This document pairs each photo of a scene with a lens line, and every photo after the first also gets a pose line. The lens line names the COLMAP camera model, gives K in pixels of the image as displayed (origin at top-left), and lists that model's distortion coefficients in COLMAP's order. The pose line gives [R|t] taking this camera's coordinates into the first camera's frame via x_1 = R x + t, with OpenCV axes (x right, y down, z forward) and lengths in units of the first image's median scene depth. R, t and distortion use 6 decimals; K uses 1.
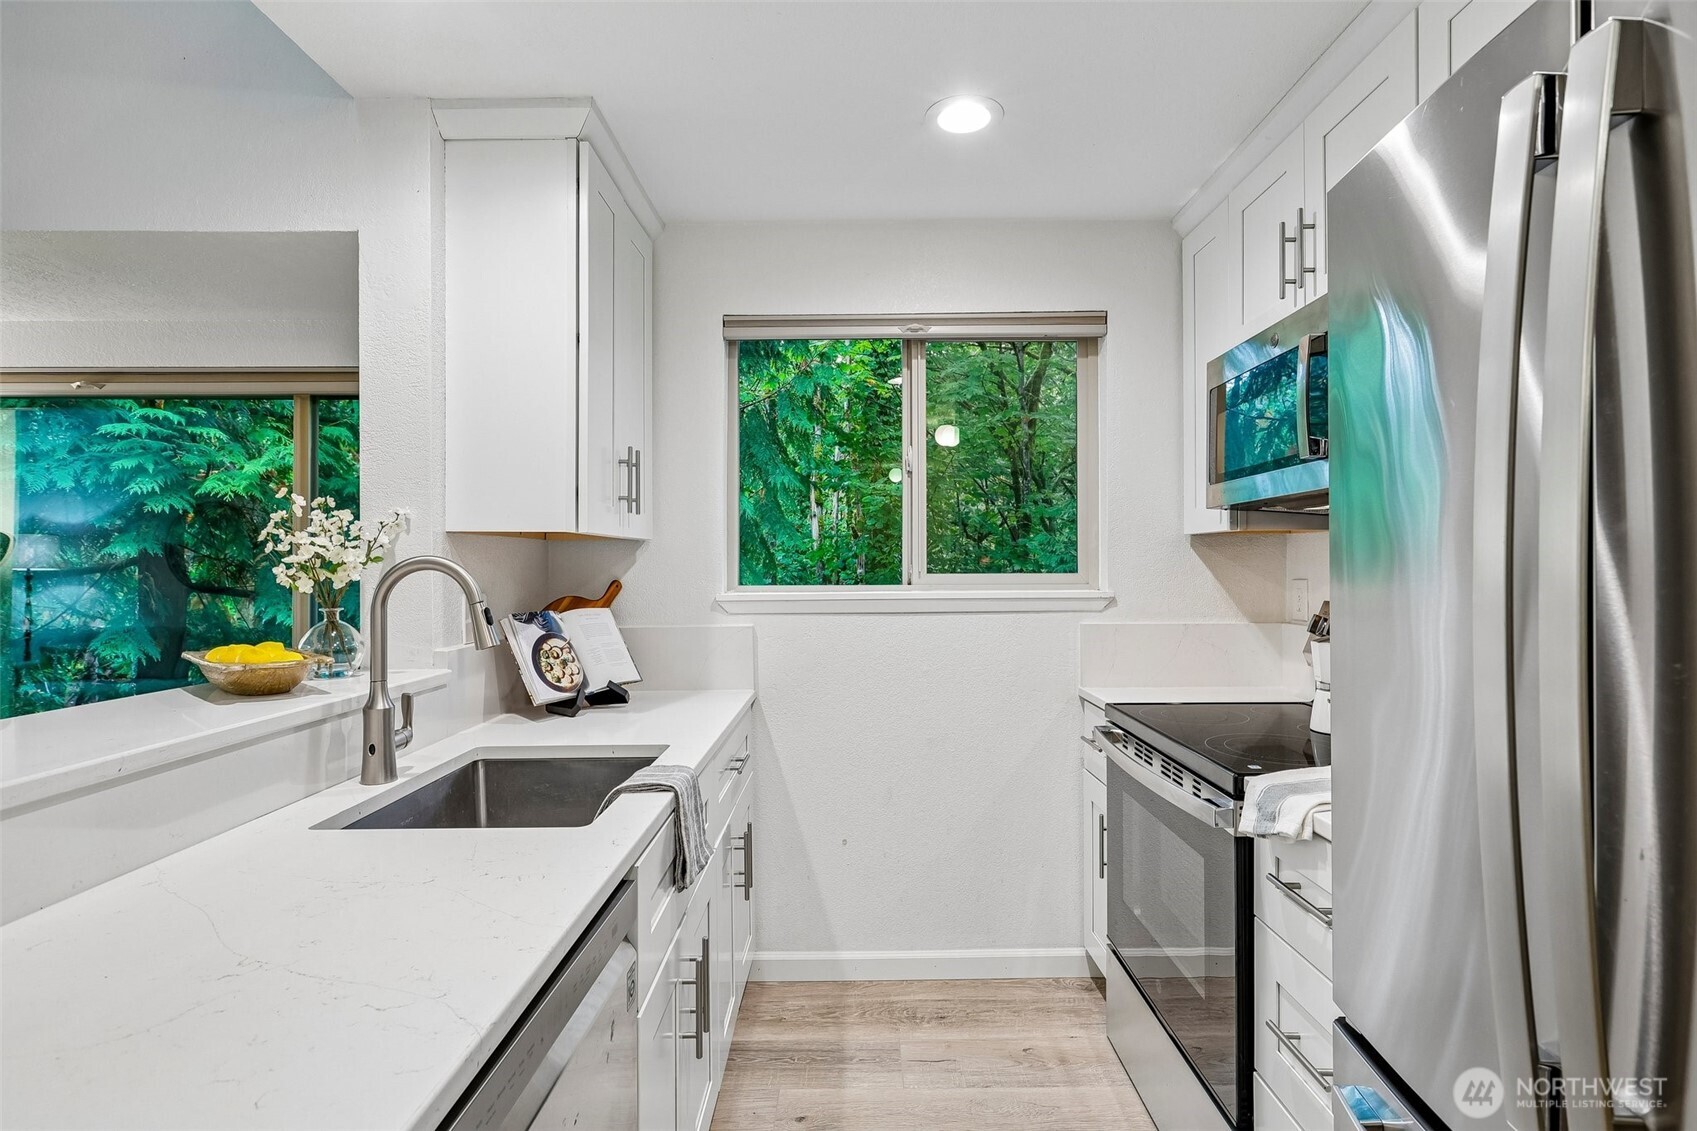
lens RADIAL K [[839.3, 0, 846.3], [0, 839.3, 567.4], [0, 0, 1]] dist [0.001167, 0.000511]
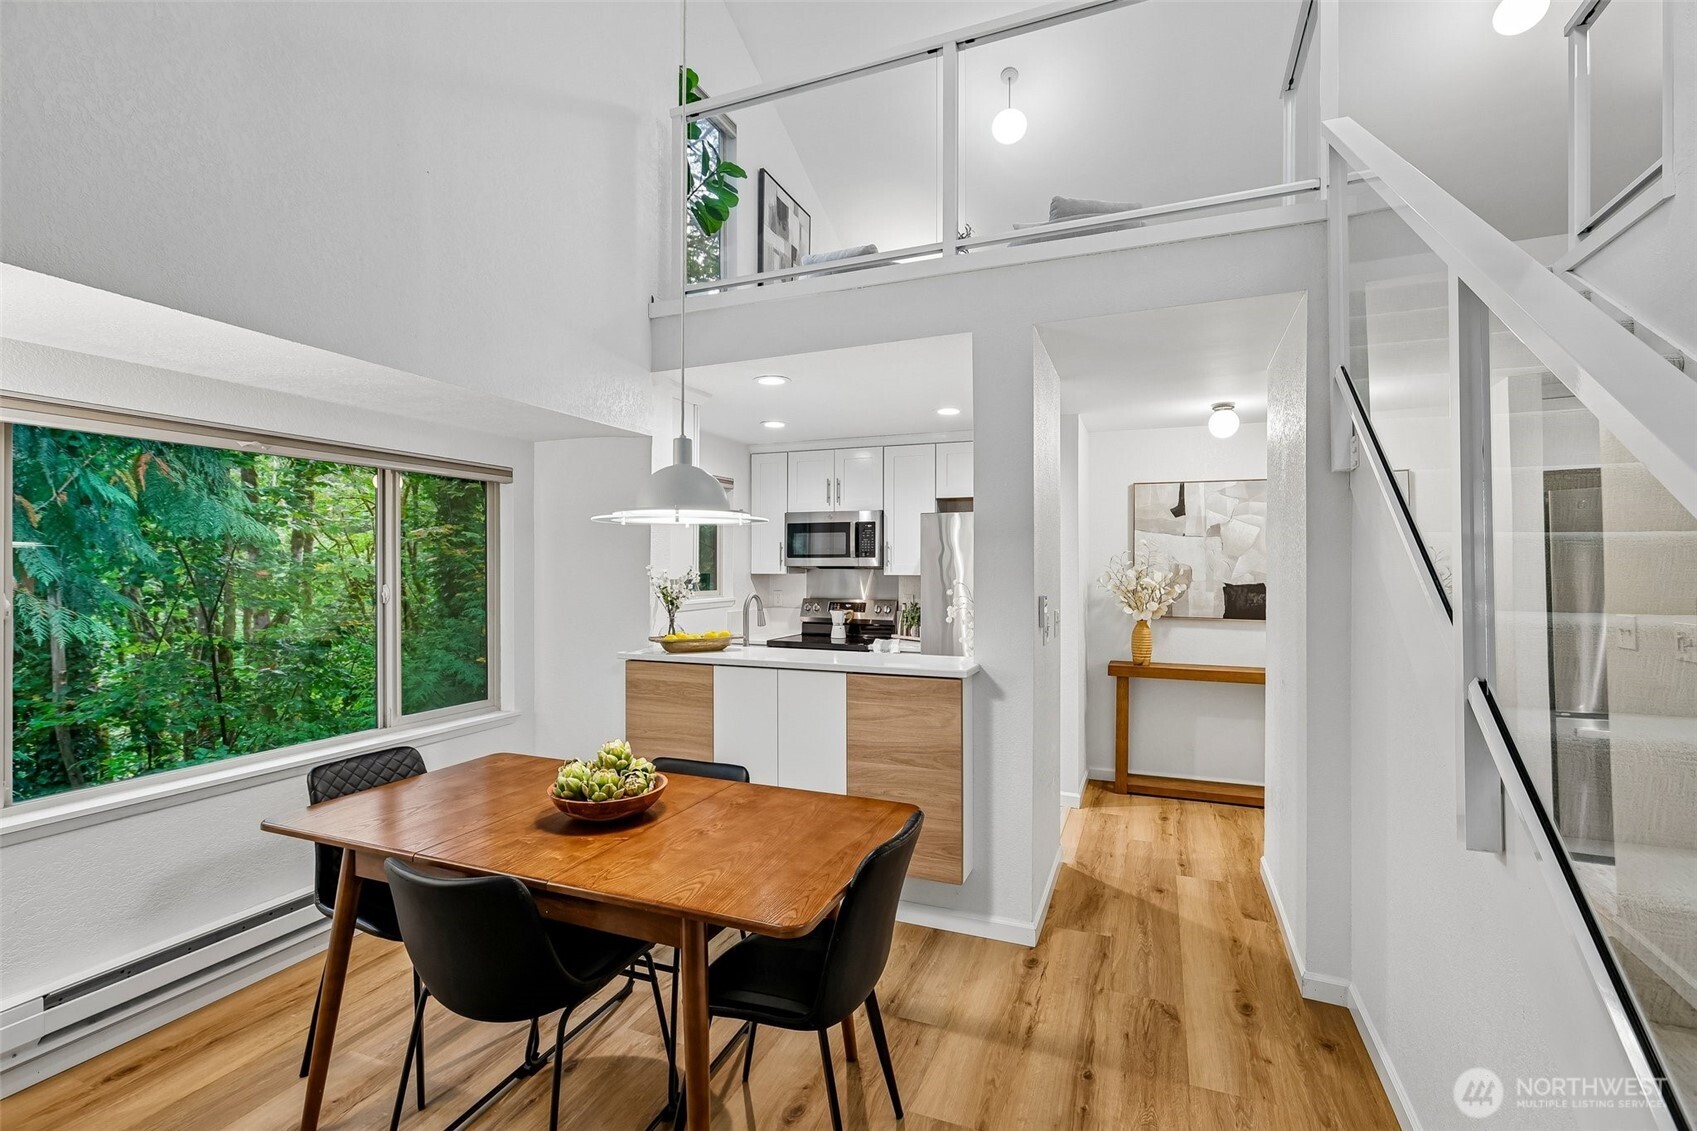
lens RADIAL K [[744.5, 0, 853.0], [0, 744.5, 570.8], [0, 0, 1]] dist [-0.005832, 0.004246]
pose [[0.372782, -0.002105, 0.927917, -1.520634], [-0.002332, 0.999992, 0.003205, -0.055149], [-0.927916, -0.003359, 0.372774, -0.099130]]
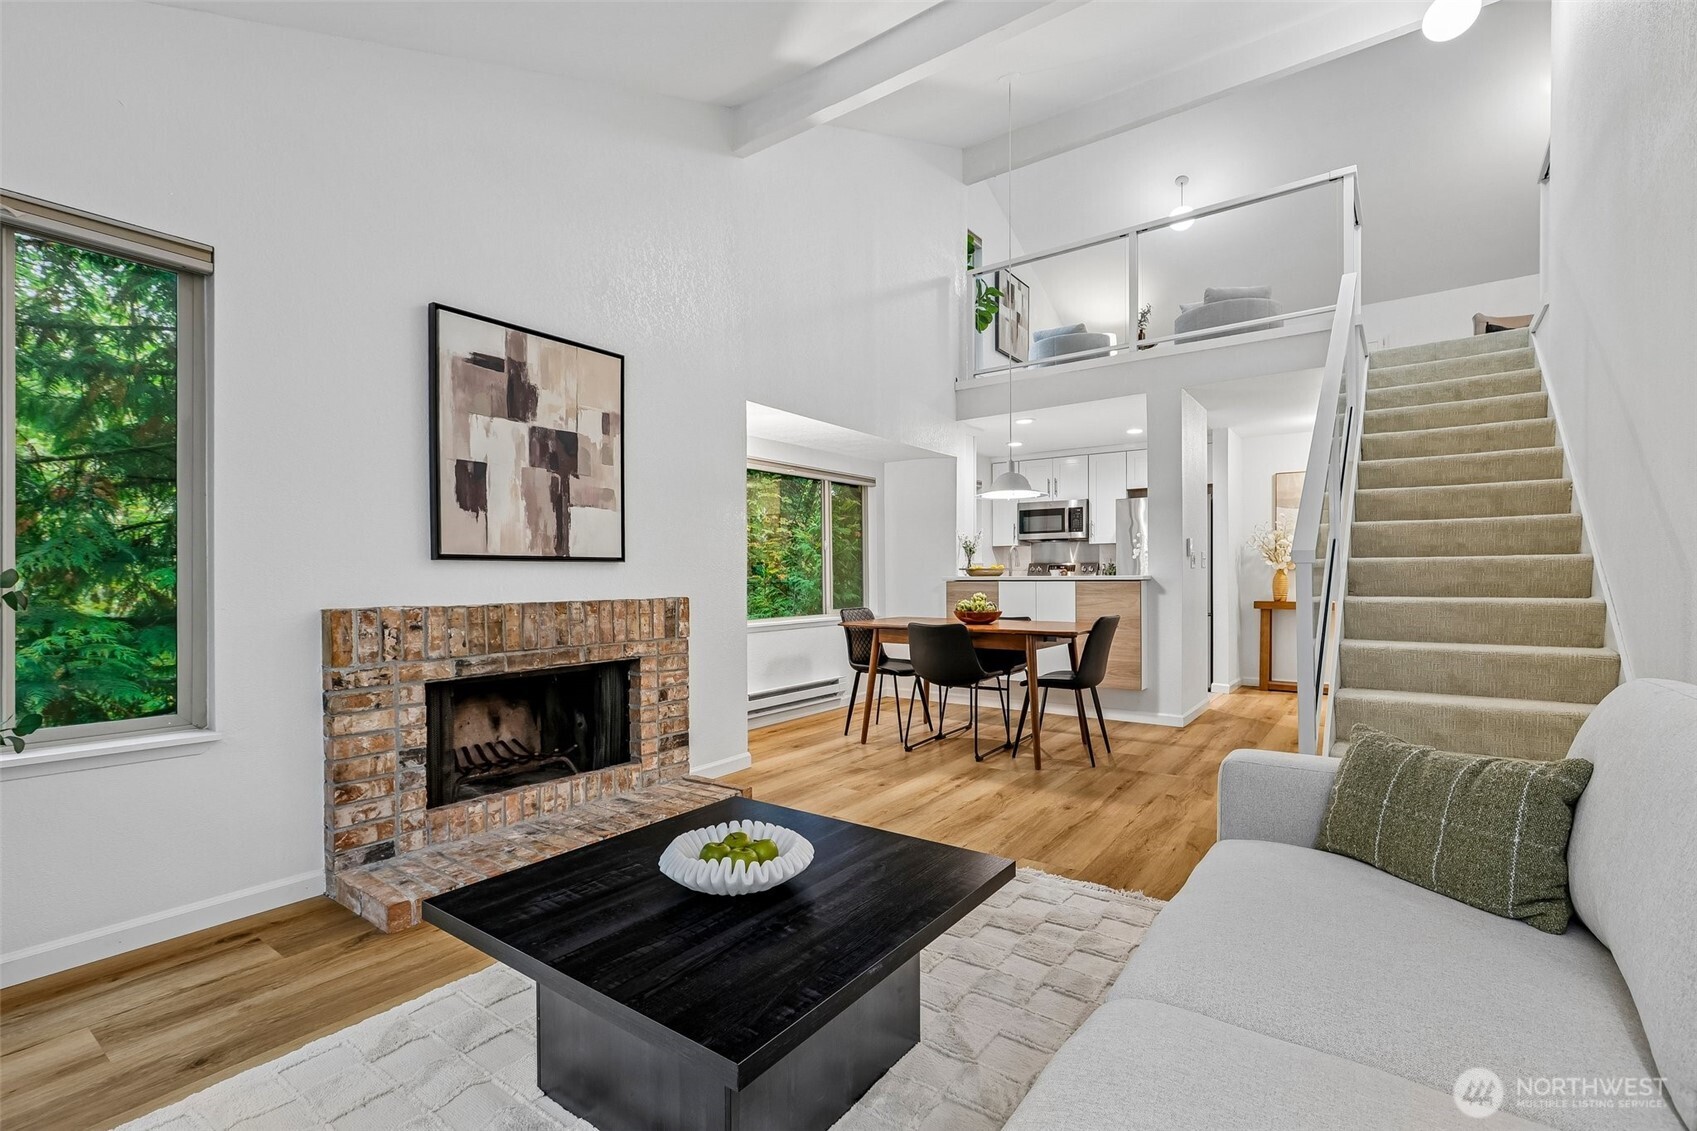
lens RADIAL K [[744.5, 0, 852.4], [0, 744.5, 587.9], [0, 0, 1]] dist [-0.005832, 0.004246]
pose [[0.586356, -0.016244, 0.809890, -2.540449], [0.004775, 0.999851, 0.016598, 0.084357], [-0.810039, -0.005865, 0.586346, -0.389637]]
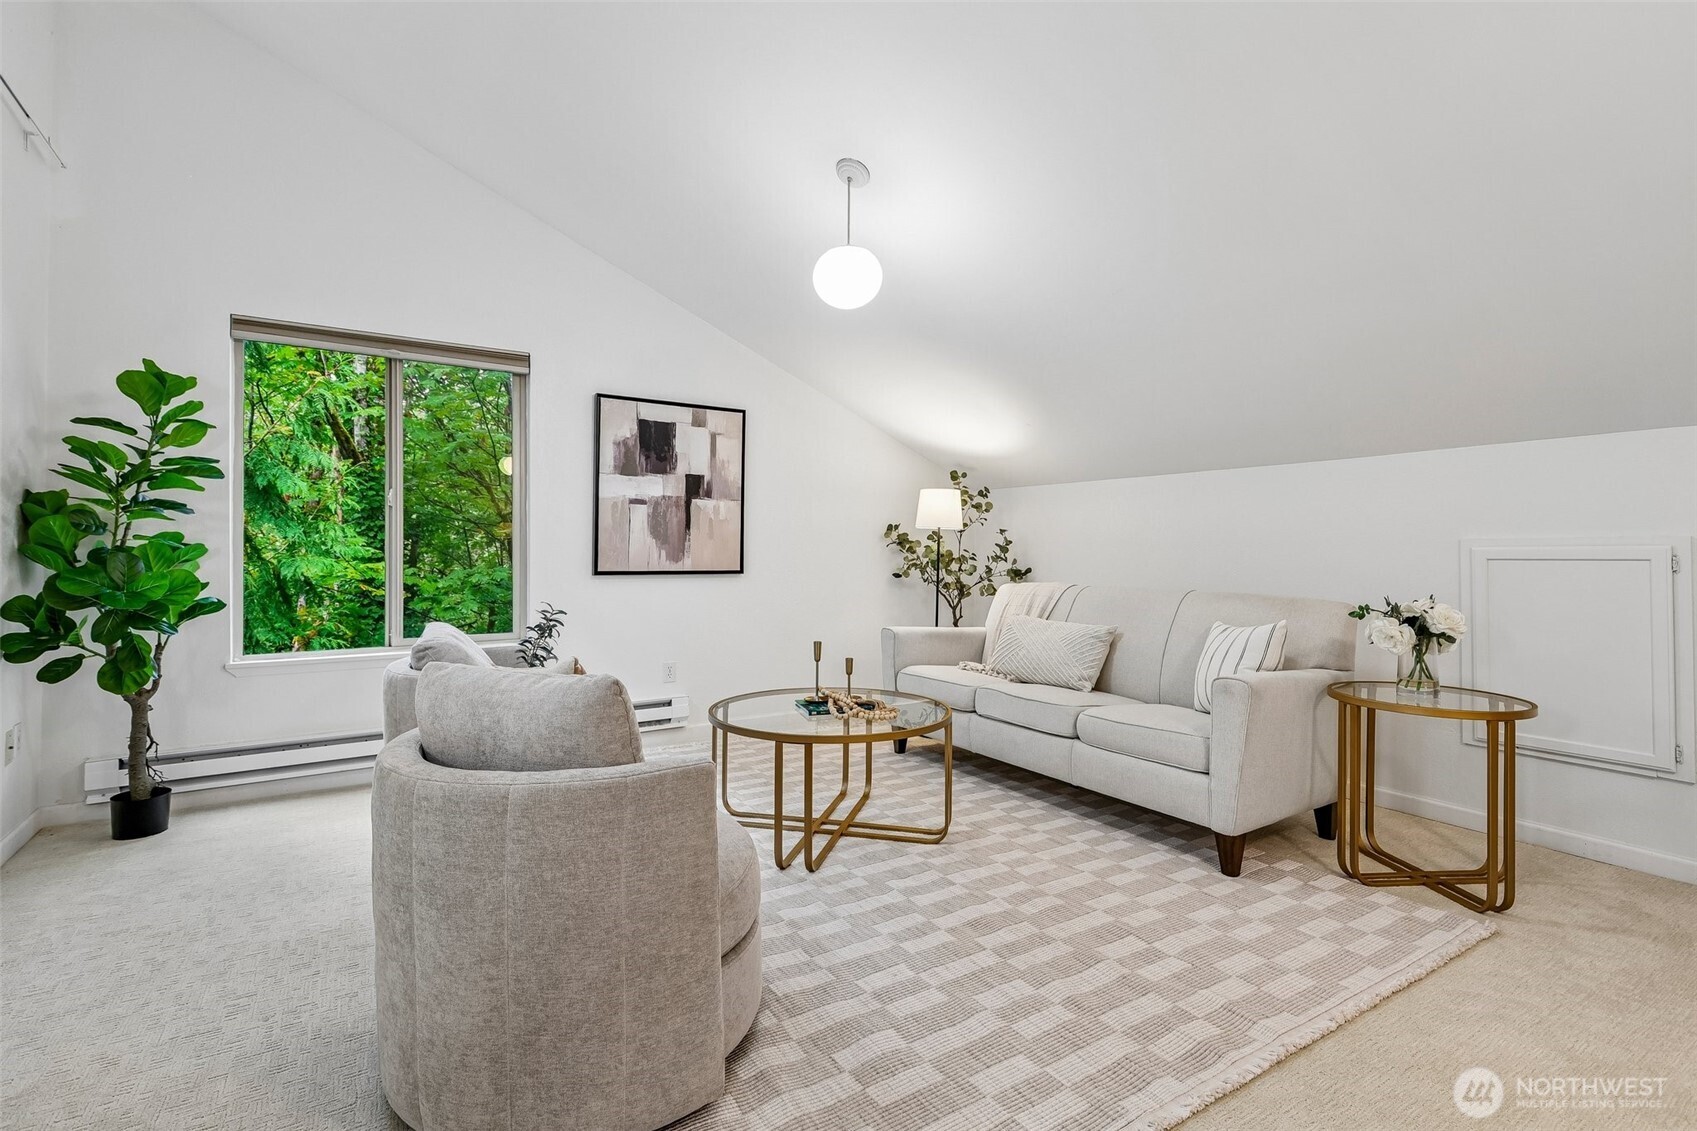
lens RADIAL K [[783.3, 0, 858.0], [0, 783.3, 549.8], [0, 0, 1]] dist [0.003777, 0.000791]
pose [[0.838768, 0.010985, 0.544378, -2.441885], [-0.002695, 0.999868, -0.016025, 0.031983], [-0.544482, 0.011974, 0.838687, -0.893156]]
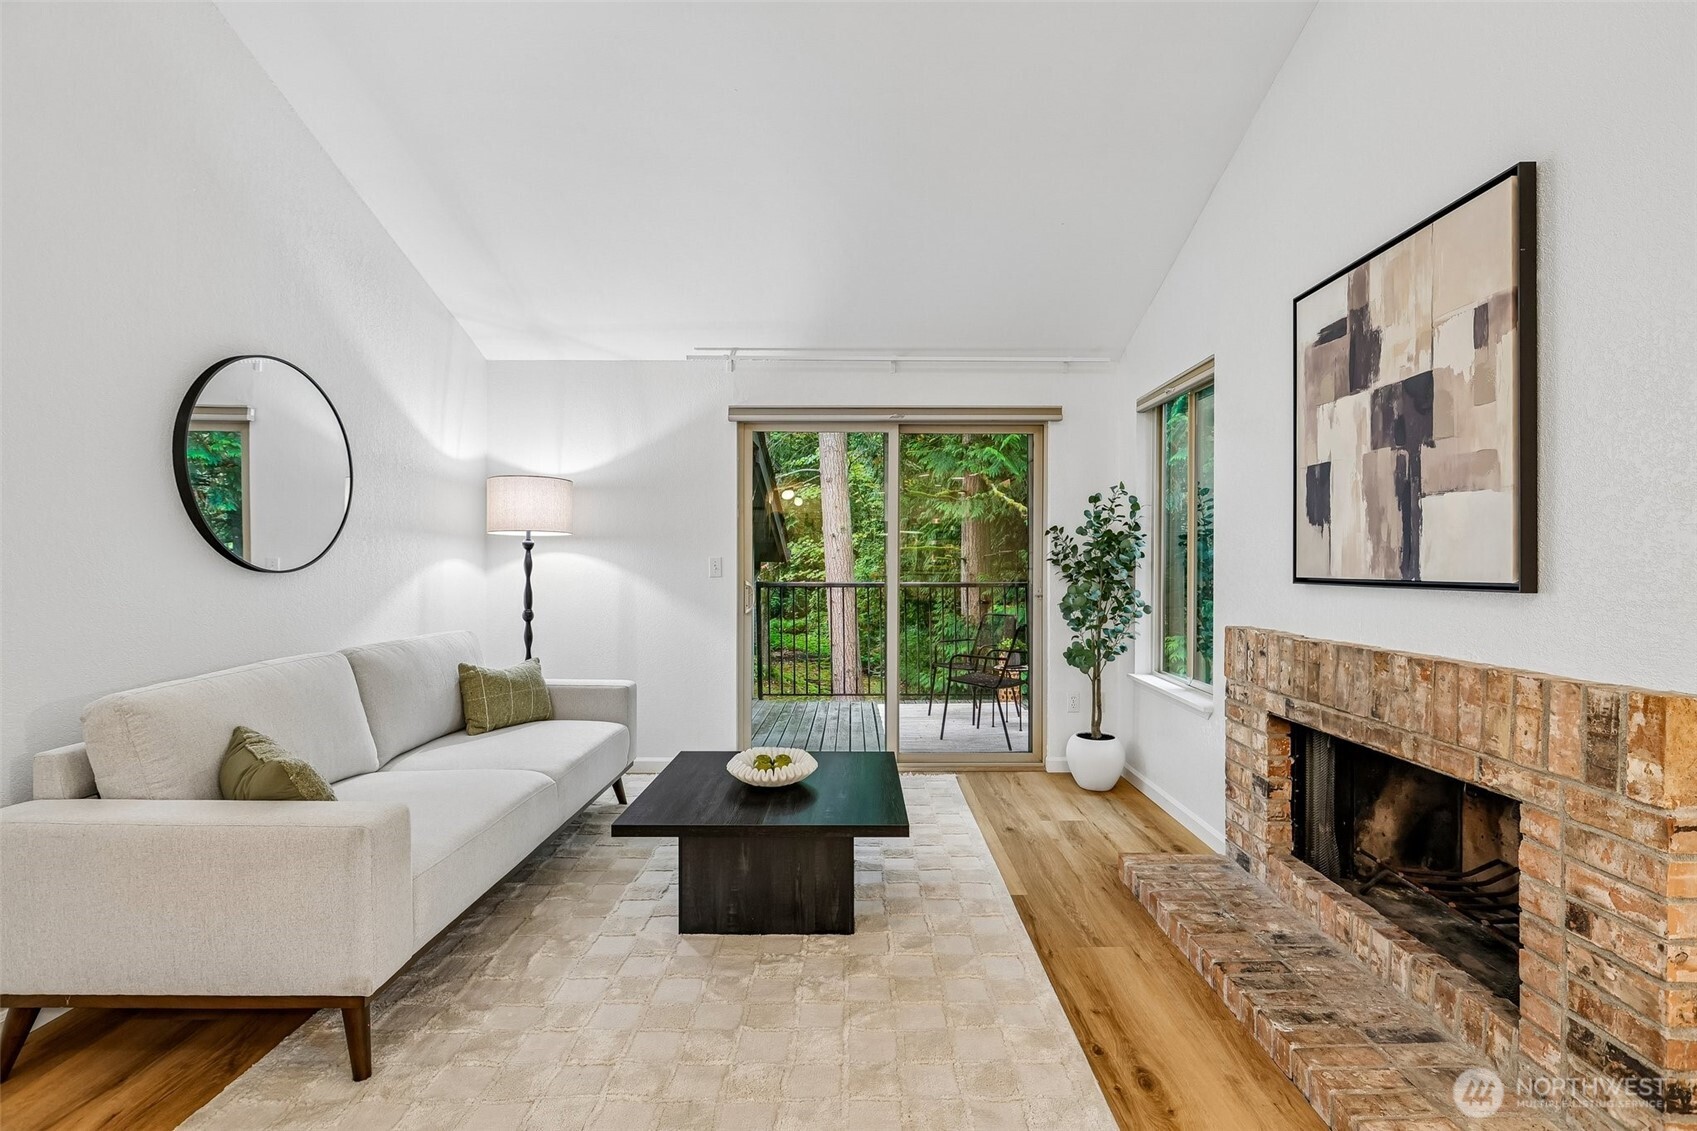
lens RADIAL K [[744.5, 0, 857.2], [0, 744.5, 567.6], [0, 0, 1]] dist [-0.005832, 0.004246]
pose [[0.013686, 0.004473, -0.999896, -1.069961], [-0.002673, 0.999987, 0.004437, 0.035297], [0.999903, 0.002612, 0.013698, 0.145229]]
